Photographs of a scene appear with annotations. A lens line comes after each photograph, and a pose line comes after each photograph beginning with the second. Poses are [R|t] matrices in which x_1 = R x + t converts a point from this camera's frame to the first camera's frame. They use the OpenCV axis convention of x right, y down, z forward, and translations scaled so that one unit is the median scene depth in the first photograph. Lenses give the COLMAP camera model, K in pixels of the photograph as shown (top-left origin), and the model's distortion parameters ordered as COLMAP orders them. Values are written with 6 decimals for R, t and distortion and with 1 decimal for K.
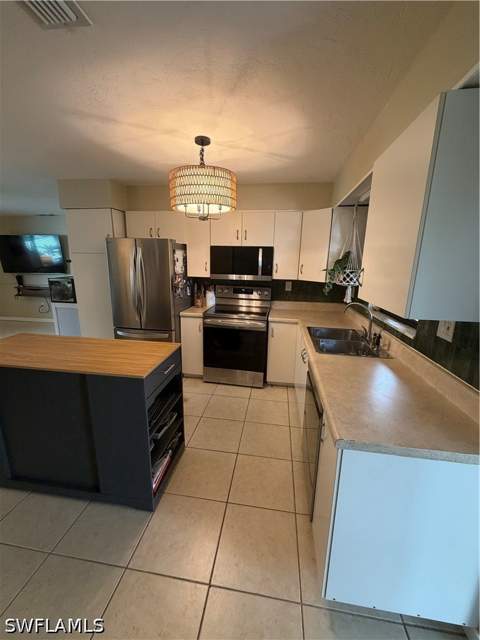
lens RADIAL K [[254.8, 0, 240.0], [0, 254.8, 320.0], [0, 0, 1]] dist [-0.000124, 0.000075]
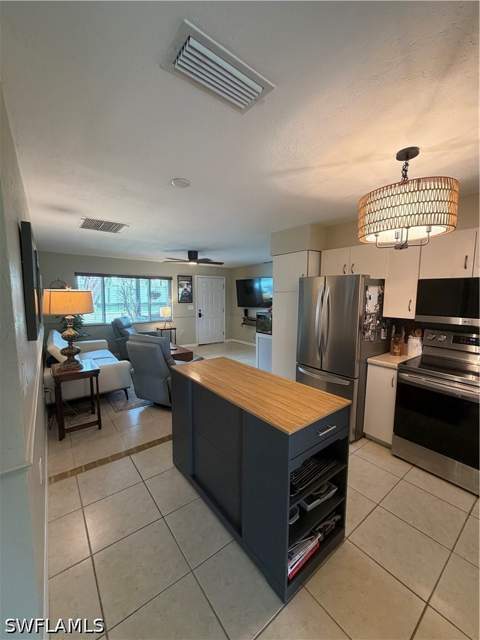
lens RADIAL K [[254.8, 0, 240.0], [0, 254.8, 320.0], [0, 0, 1]] dist [-0.000124, 0.000075]
pose [[0.722840, 0.055395, -0.688792, 0.034926], [-0.148990, 0.985831, -0.077070, -0.029273], [0.674763, 0.158332, 0.720851, 0.094281]]
